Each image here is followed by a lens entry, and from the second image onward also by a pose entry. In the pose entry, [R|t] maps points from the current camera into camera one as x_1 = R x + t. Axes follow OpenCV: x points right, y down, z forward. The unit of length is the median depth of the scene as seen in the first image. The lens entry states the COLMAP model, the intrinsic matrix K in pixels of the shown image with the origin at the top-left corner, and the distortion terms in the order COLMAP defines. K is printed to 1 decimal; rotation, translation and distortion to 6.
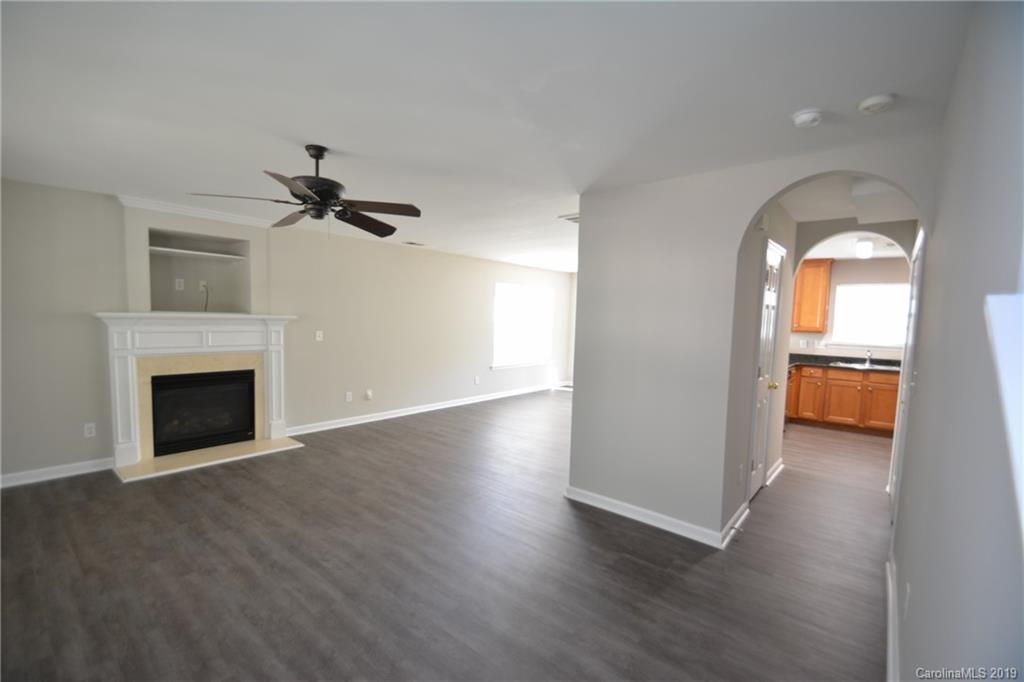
lens RADIAL K [[448.8, 0, 495.6], [0, 448.8, 348.5], [0, 0, 1]] dist [0.000334, -0.000197]
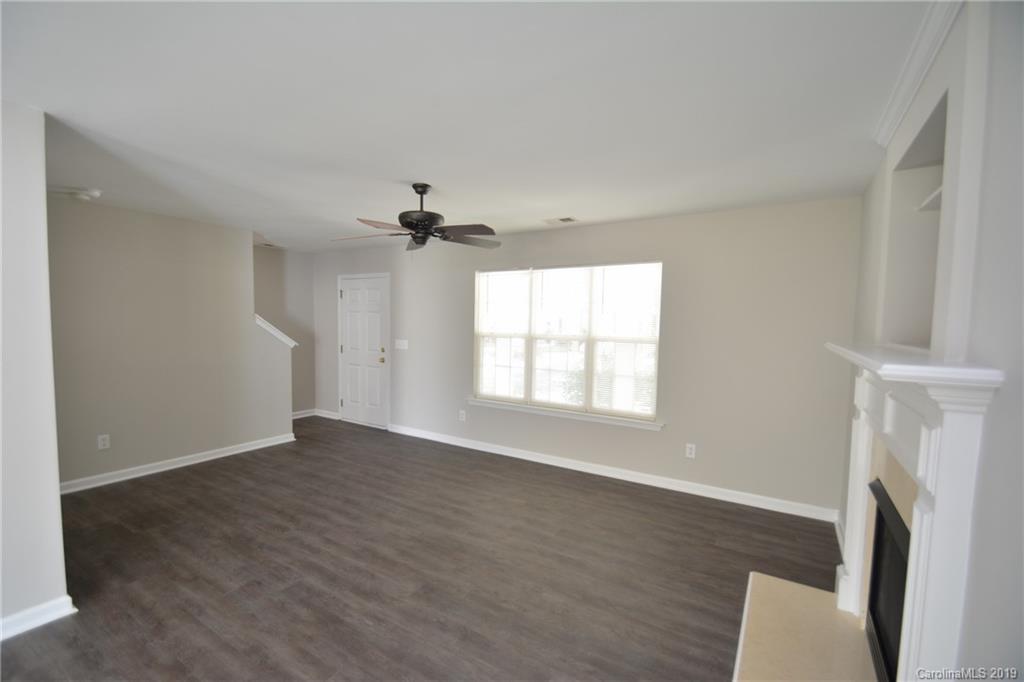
lens RADIAL K [[448.8, 0, 495.6], [0, 448.8, 348.5], [0, 0, 1]] dist [0.000334, -0.000197]
pose [[-0.989131, -0.034748, -0.142873, -0.438177], [-0.053923, 0.989700, 0.132614, -0.188049], [0.136793, 0.138877, -0.980816, 2.272345]]
